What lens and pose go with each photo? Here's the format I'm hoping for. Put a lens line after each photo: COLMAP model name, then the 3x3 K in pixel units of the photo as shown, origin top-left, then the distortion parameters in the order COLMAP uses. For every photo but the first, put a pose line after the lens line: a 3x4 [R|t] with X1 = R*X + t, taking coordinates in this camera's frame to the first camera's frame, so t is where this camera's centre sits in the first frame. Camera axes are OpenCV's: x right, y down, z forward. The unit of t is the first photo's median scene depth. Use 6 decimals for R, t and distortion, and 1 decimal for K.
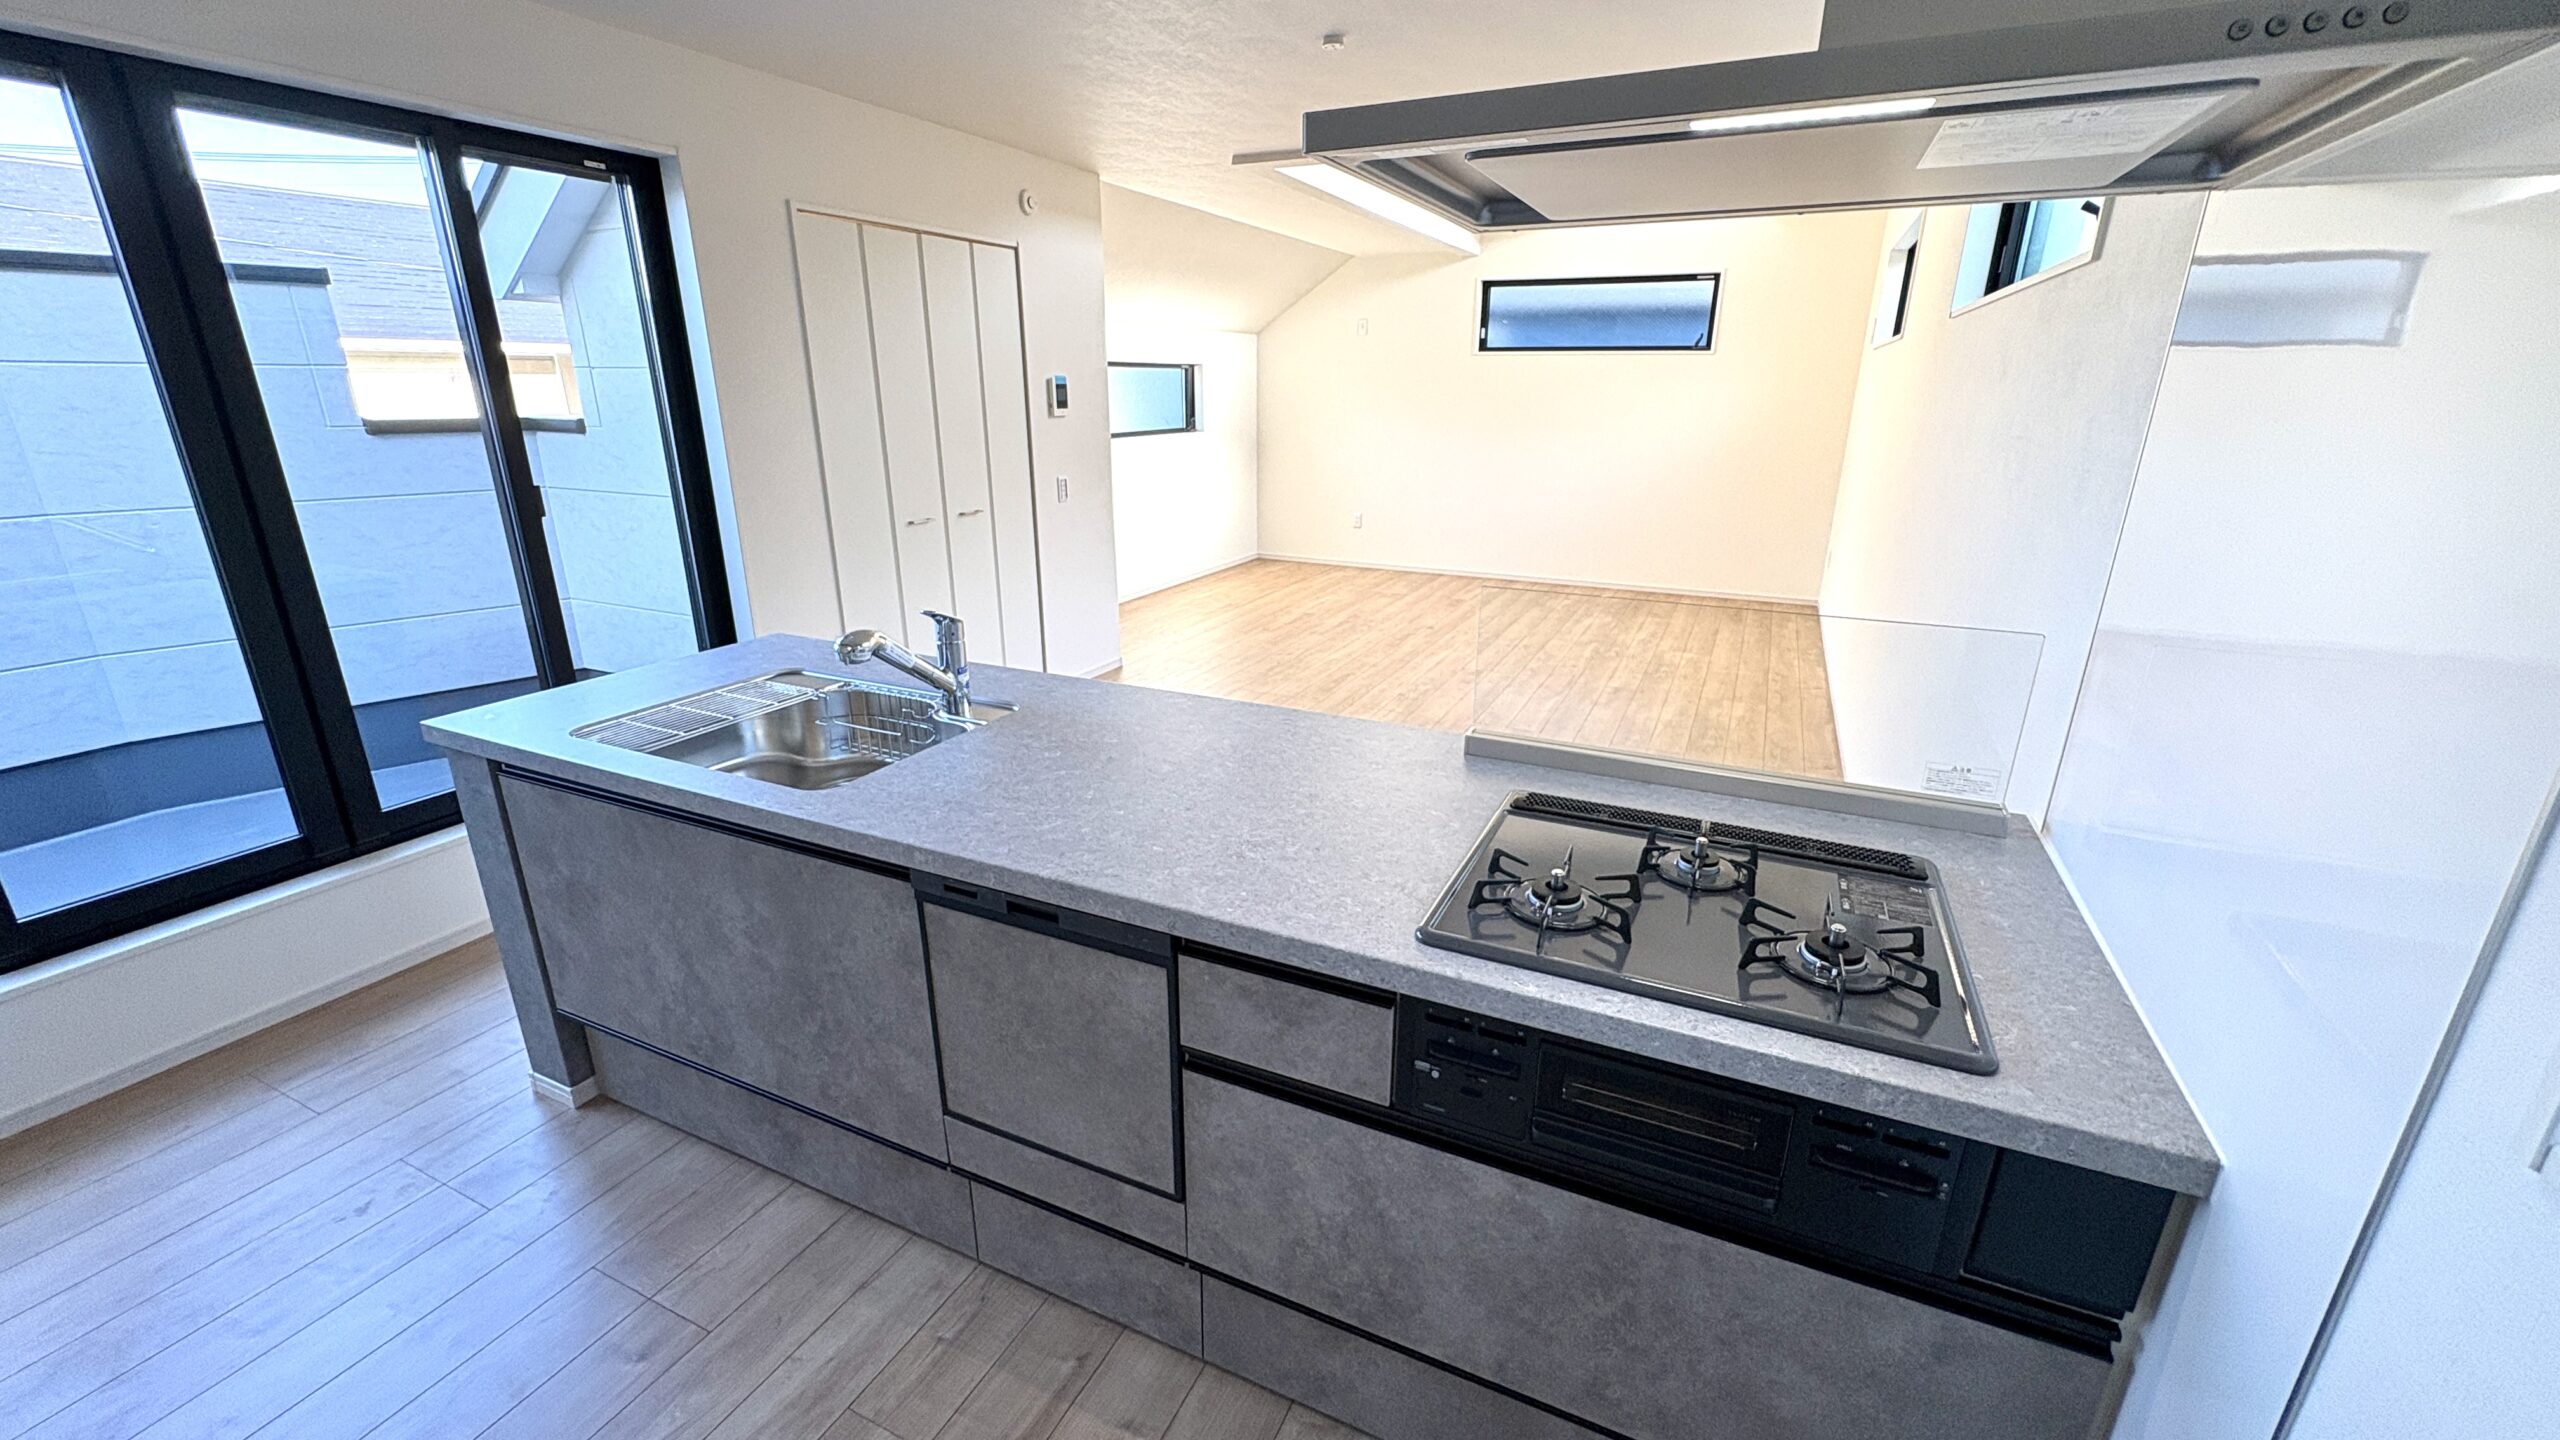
lens RADIAL K [[1022.4, 0, 1280.0], [0, 1022.4, 720.0], [0, 0, 1]] dist [-0.001583, 0.000563]
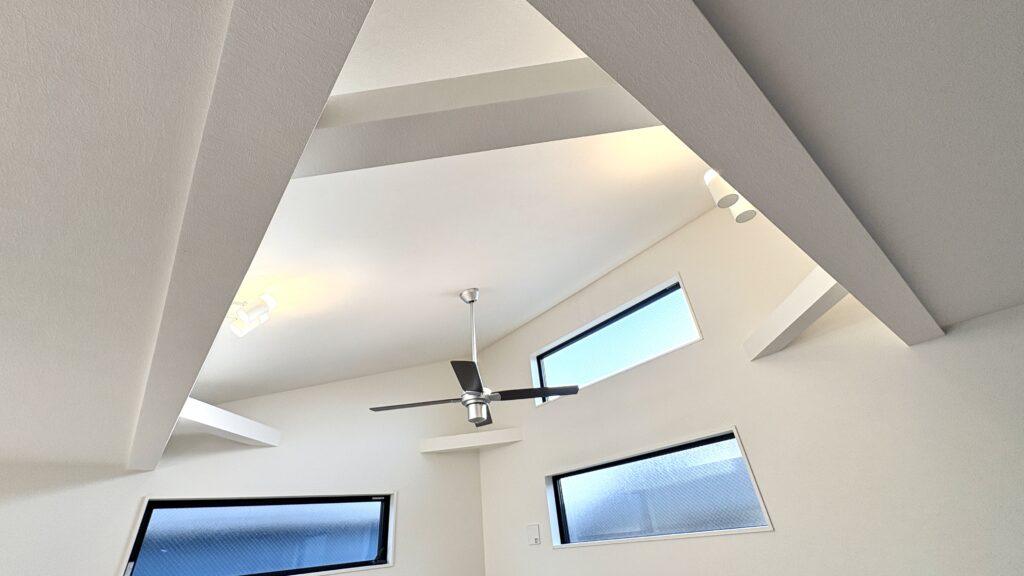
lens RADIAL K [[409.0, 0, 512.0], [0, 409.0, 288.0], [0, 0, 1]] dist [-0.001583, 0.000563]
pose [[0.423944, 0.433619, 0.795139, -0.034731], [0.370899, 0.717822, -0.589207, -0.398156], [-0.826260, 0.544707, 0.143488, 0.986804]]
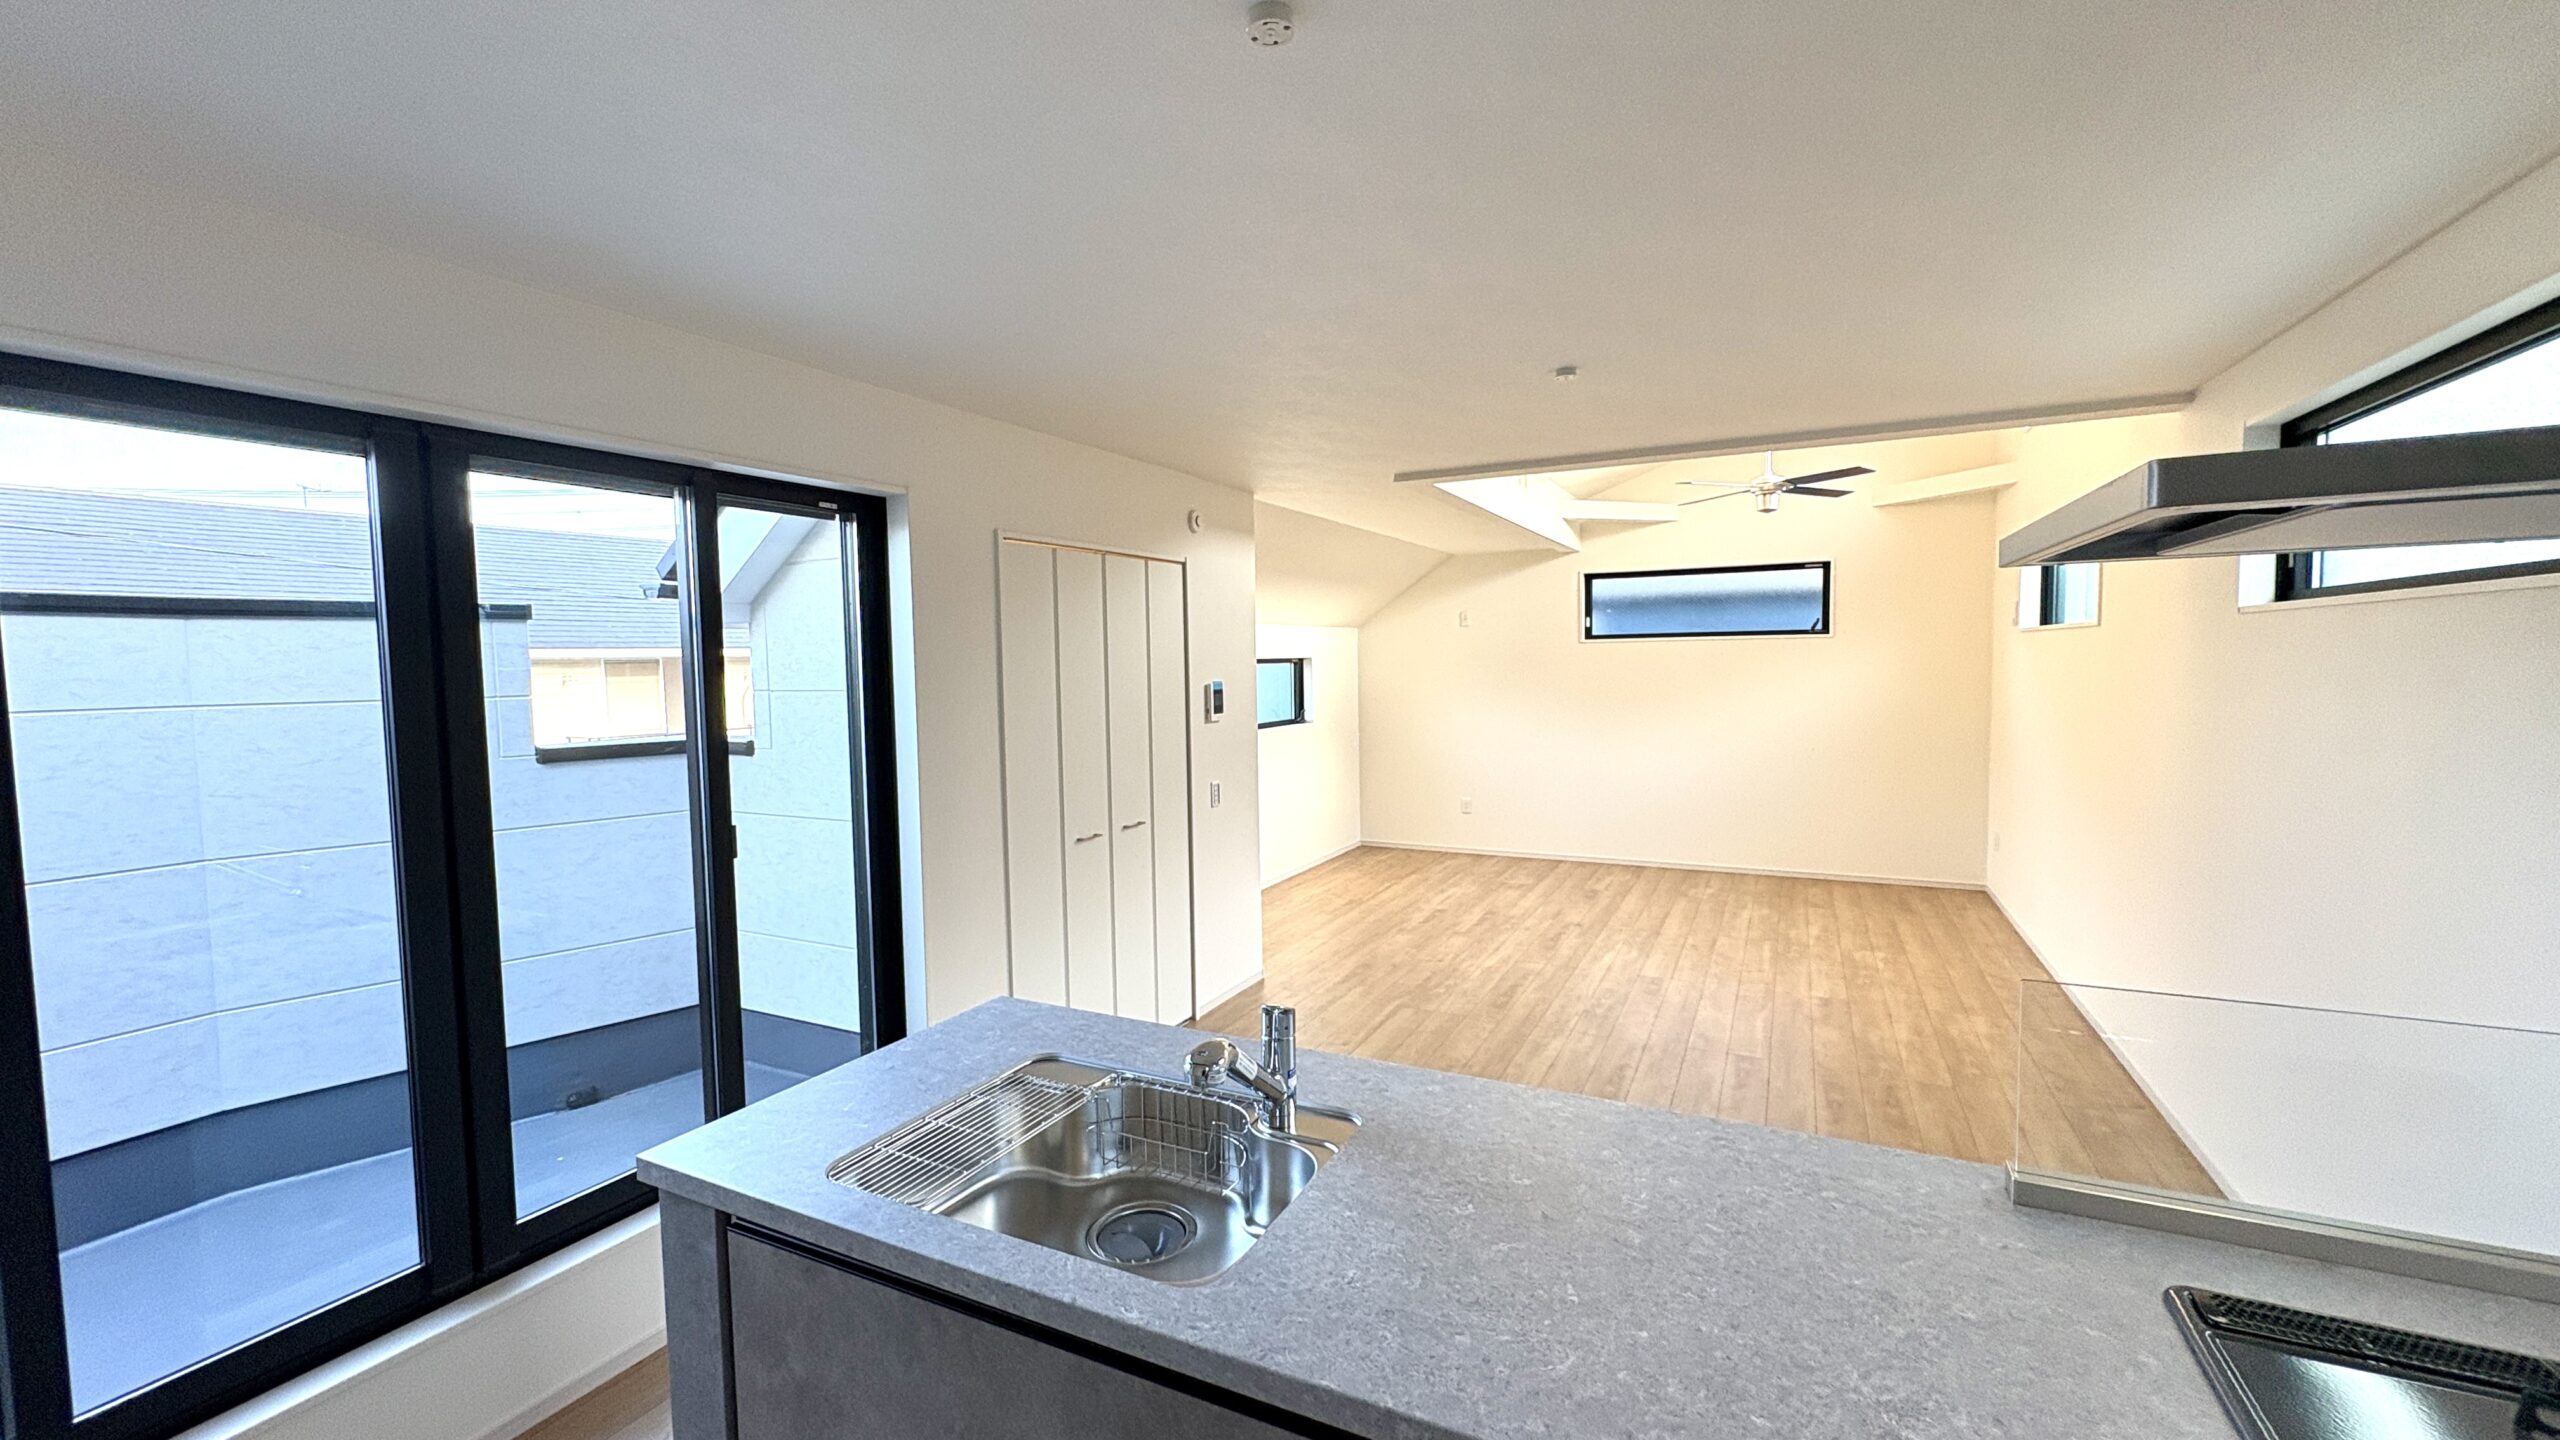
lens RADIAL K [[1022.4, 0, 1280.0], [0, 1022.4, 720.0], [0, 0, 1]] dist [-0.001583, 0.000563]
pose [[0.999263, -0.021887, -0.031539, -0.125981], [0.013027, 0.966135, -0.257710, -0.047843], [0.036111, 0.257109, 0.965707, 0.064299]]
